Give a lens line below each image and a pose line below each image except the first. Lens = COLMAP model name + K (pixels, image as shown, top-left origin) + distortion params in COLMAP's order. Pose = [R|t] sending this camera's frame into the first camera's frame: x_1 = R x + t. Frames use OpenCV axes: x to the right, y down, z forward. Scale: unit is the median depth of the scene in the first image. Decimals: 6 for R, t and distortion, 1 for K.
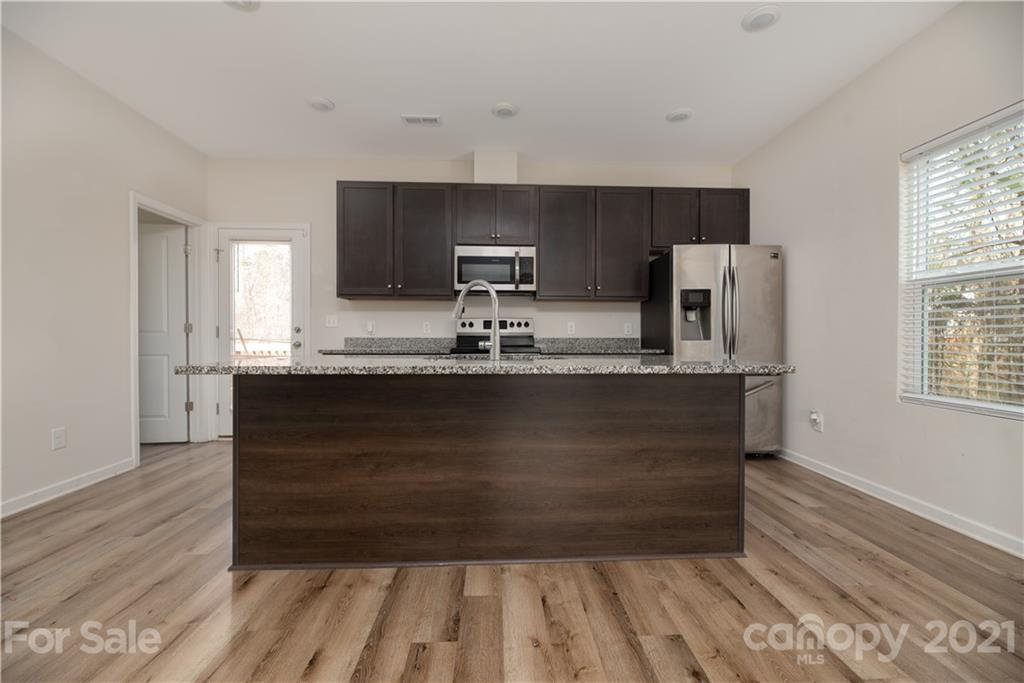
lens RADIAL K [[413.3, 0, 512.0], [0, 413.3, 341.5], [0, 0, 1]] dist [-0.002695, -0.000225]
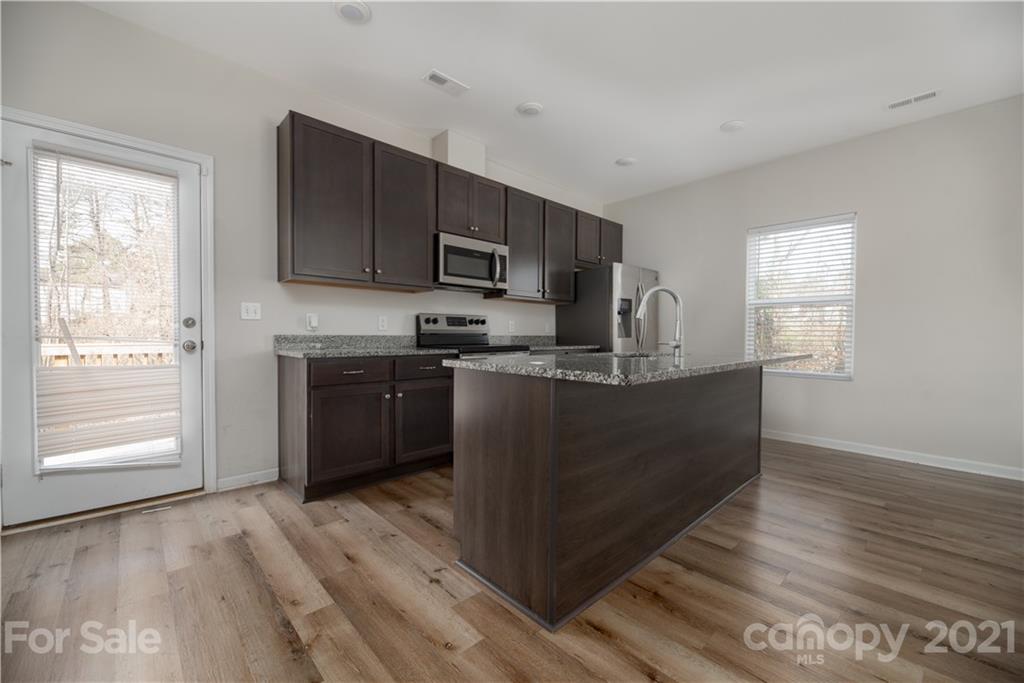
lens RADIAL K [[413.4, 0, 514.3], [0, 413.4, 344.4], [0, 0, 1]] dist [-0.000733, -0.000105]
pose [[0.752248, -0.012650, 0.658759, -0.607030], [0.001005, 0.999837, 0.018053, -0.006083], [-0.658879, -0.012919, 0.752138, 0.221684]]
